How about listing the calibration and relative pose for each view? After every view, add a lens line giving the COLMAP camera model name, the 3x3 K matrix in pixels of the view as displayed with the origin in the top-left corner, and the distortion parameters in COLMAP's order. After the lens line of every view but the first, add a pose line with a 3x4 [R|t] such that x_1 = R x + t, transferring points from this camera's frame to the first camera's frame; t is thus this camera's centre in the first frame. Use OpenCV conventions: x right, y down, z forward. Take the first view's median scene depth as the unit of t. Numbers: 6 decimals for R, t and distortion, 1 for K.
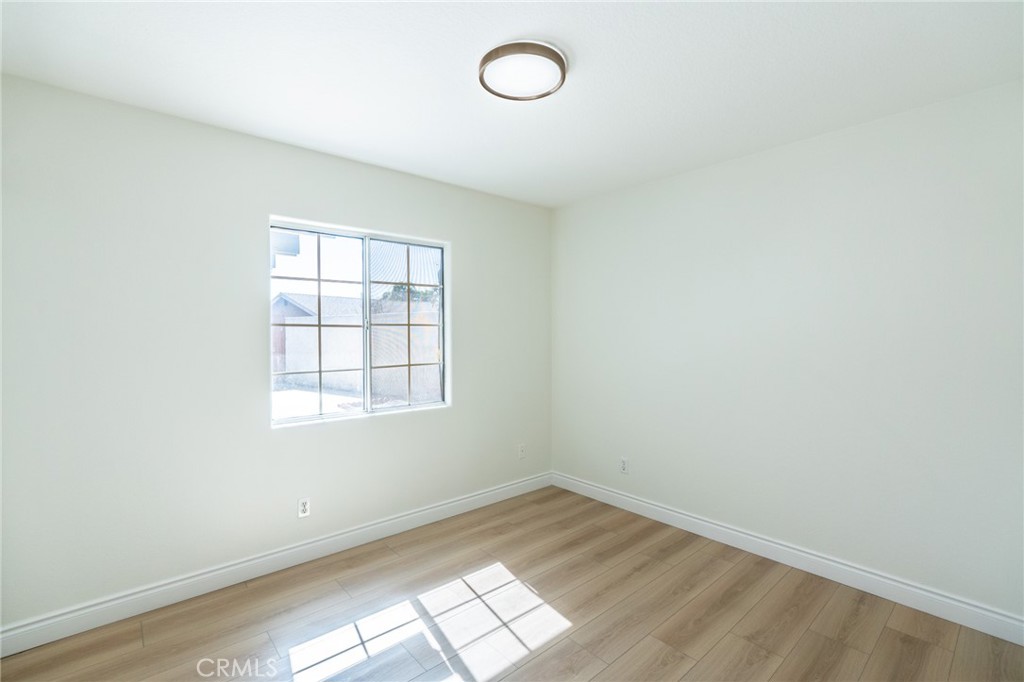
lens RADIAL K [[458.0, 0, 510.0], [0, 458.0, 342.3], [0, 0, 1]] dist [-0.012160, 0.004358]
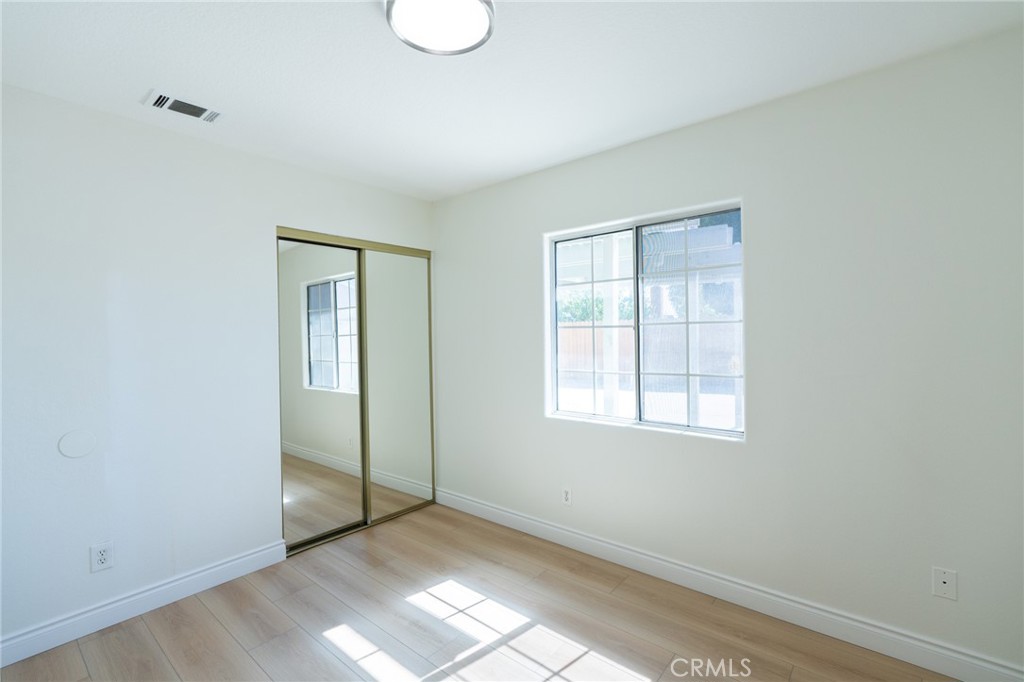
lens RADIAL K [[458.0, 0, 511.2], [0, 458.0, 339.7], [0, 0, 1]] dist [-0.012160, 0.004358]
pose [[0.161645, 0.012400, -0.986771, 0.747931], [-0.012074, 0.999871, 0.010586, -0.023720], [0.986775, 0.010204, 0.161774, 0.868790]]
